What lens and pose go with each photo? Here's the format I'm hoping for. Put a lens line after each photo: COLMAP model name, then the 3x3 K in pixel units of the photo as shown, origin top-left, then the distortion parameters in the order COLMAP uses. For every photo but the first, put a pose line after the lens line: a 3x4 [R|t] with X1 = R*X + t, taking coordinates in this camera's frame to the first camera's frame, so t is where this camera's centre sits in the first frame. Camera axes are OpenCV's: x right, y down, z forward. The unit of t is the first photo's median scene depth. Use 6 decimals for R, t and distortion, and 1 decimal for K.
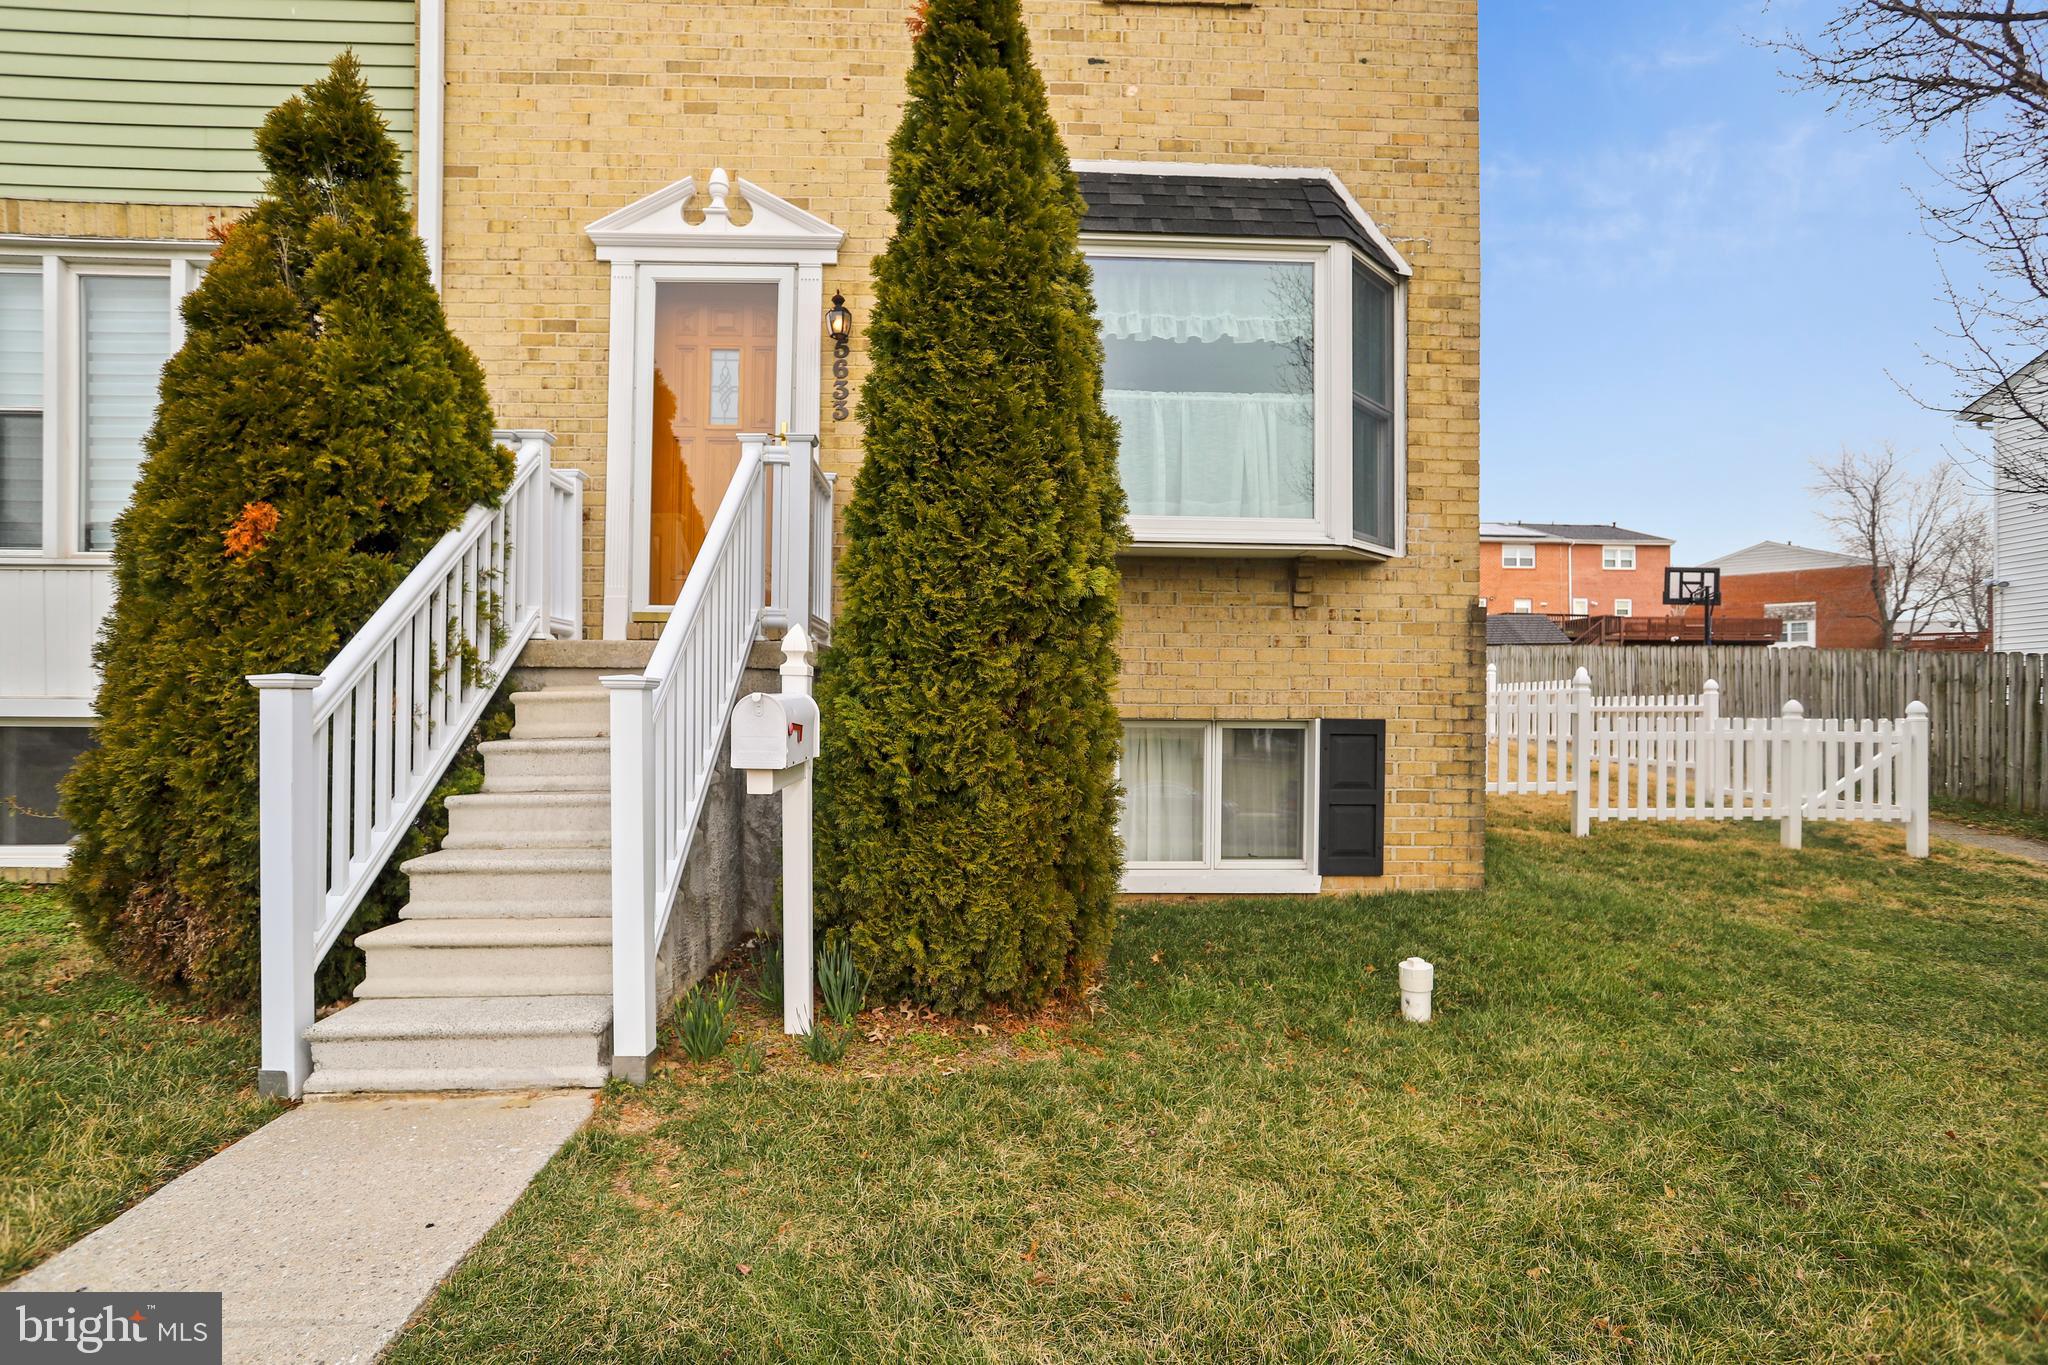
lens RADIAL K [[1009.6, 0, 989.6], [0, 1009.6, 693.8], [0, 0, 1]] dist [-0.014226, 0.000761]
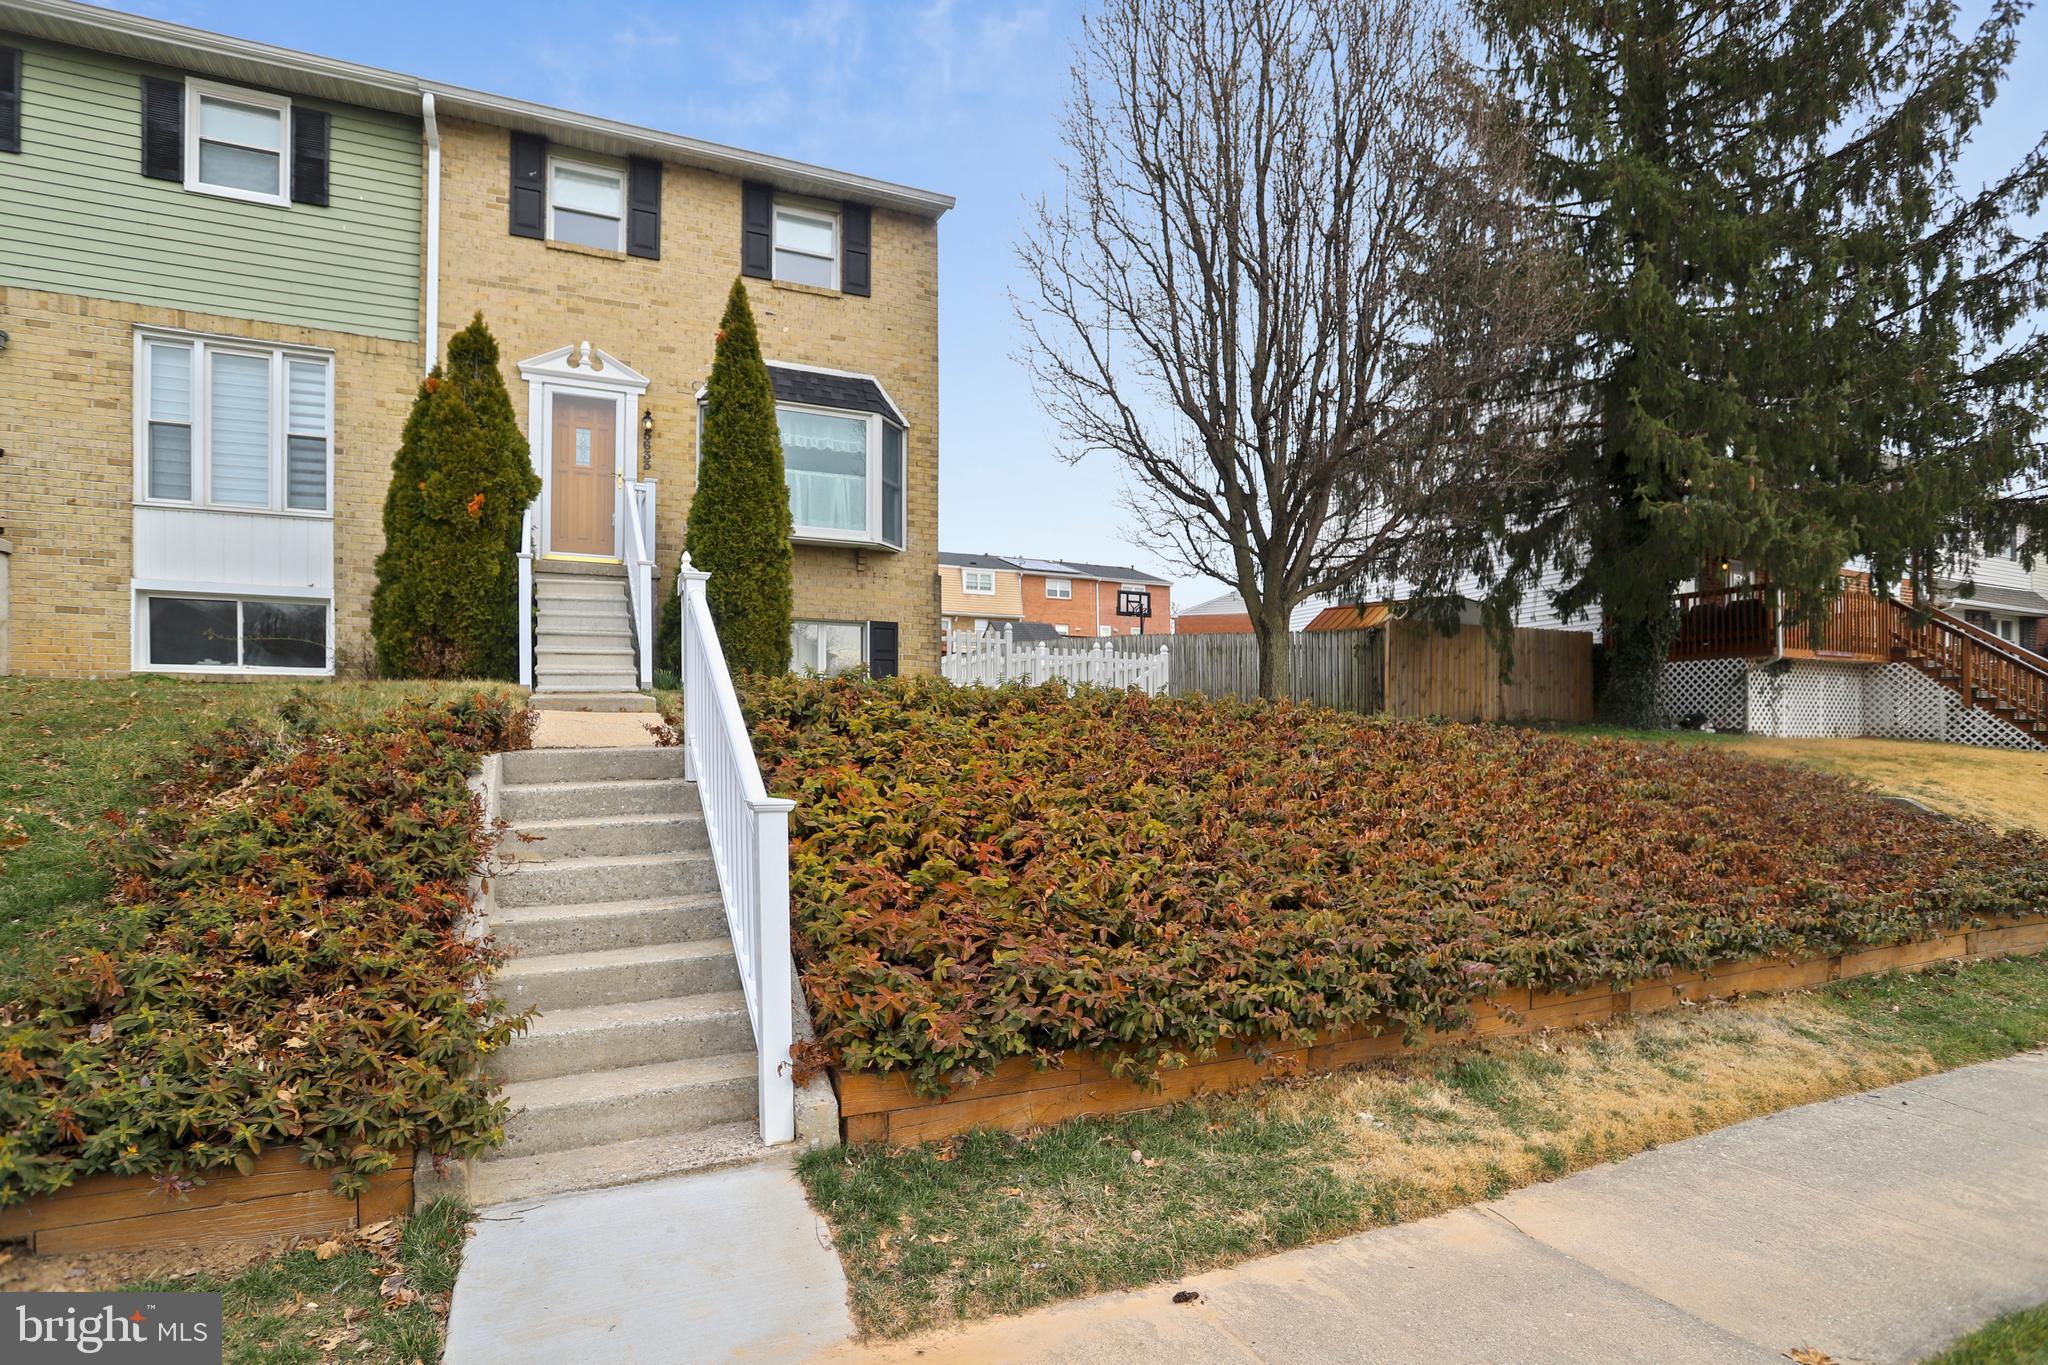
lens RADIAL K [[1009.6, 0, 989.6], [0, 1009.6, 693.8], [0, 0, 1]] dist [-0.014226, 0.000761]
pose [[0.920305, 0.004777, 0.391173, -0.307306], [0.004129, 0.999751, -0.021925, 0.240613], [-0.391180, 0.021793, 0.920056, -1.181357]]
